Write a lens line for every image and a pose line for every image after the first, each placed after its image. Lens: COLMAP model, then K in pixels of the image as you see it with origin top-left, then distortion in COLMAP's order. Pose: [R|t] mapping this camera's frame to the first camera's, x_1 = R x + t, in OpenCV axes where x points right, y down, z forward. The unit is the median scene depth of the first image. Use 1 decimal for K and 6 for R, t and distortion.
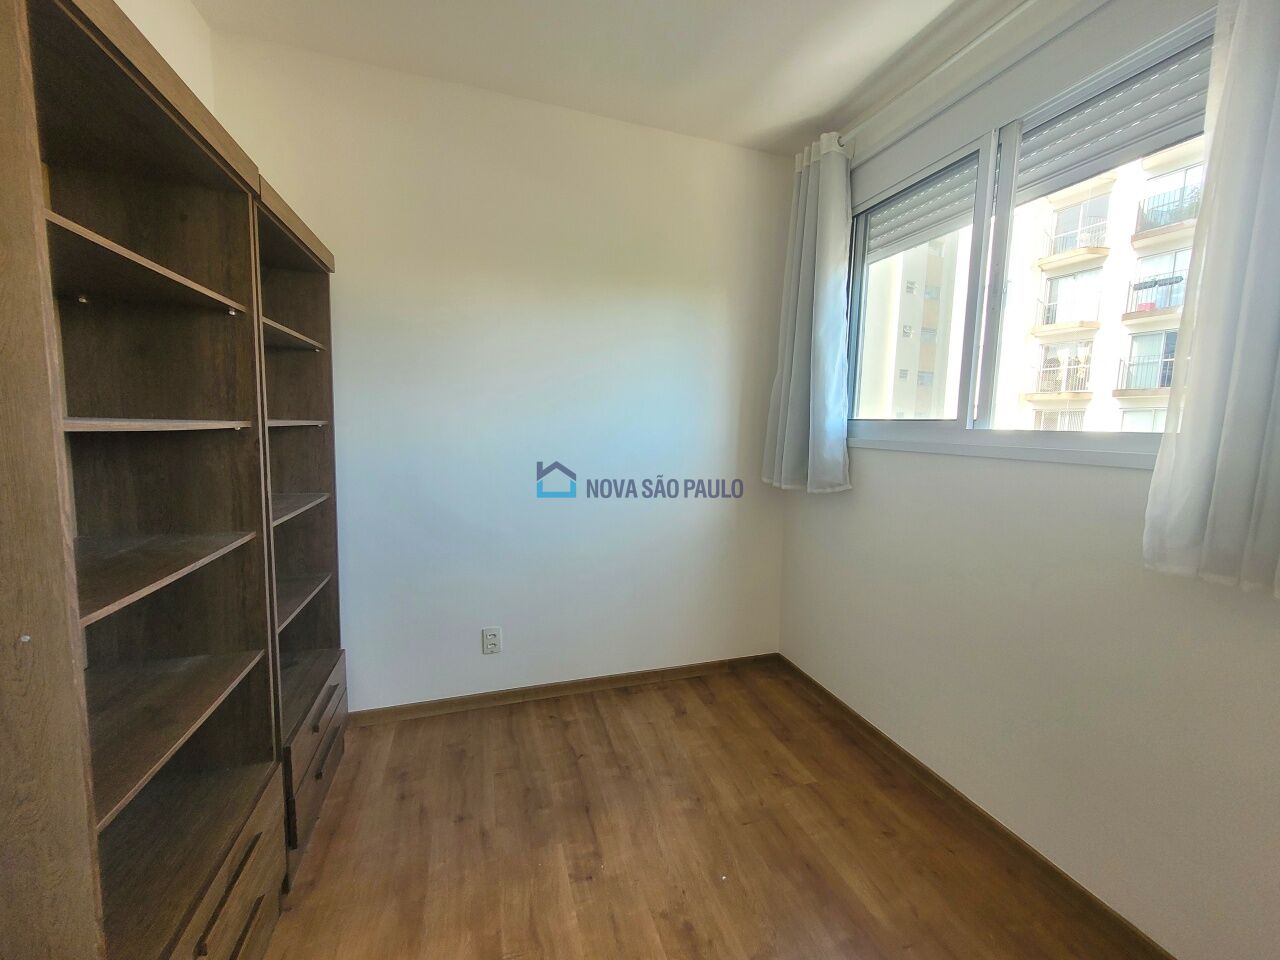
lens RADIAL K [[505.7, 0, 641.1], [0, 505.7, 477.8], [0, 0, 1]] dist [0.005356, -0.000115]
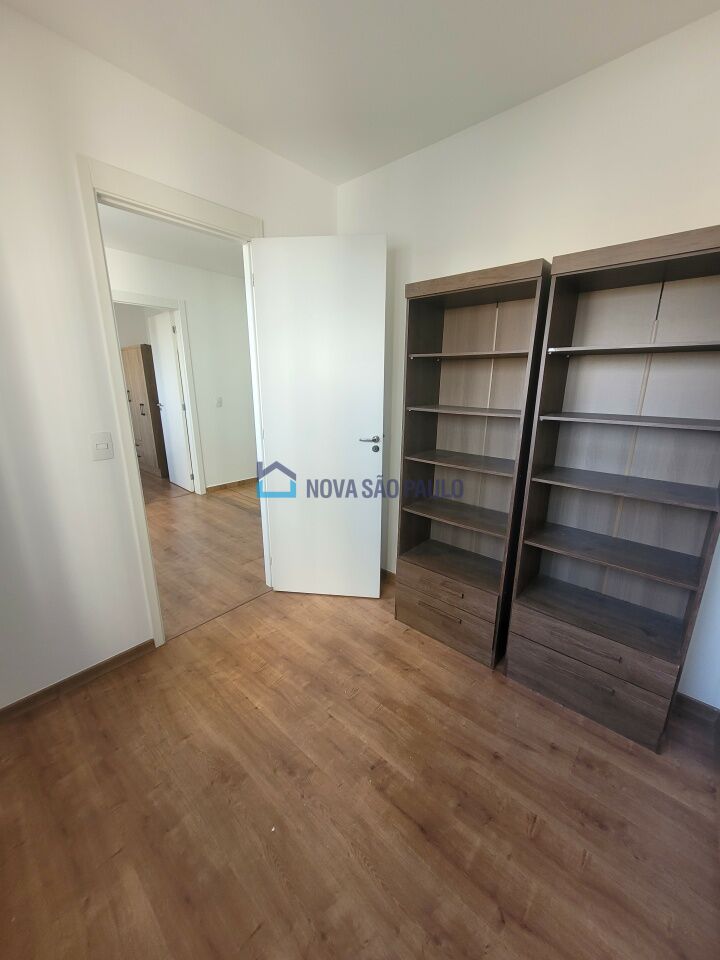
lens RADIAL K [[379.3, 0, 361.6], [0, 379.3, 482.1], [0, 0, 1]] dist [0.005356, -0.000115]
pose [[-0.863492, 0.096898, -0.494966, 0.321692], [-0.083981, 0.940049, 0.330538, -0.219986], [0.497321, 0.326985, -0.803587, 1.454053]]
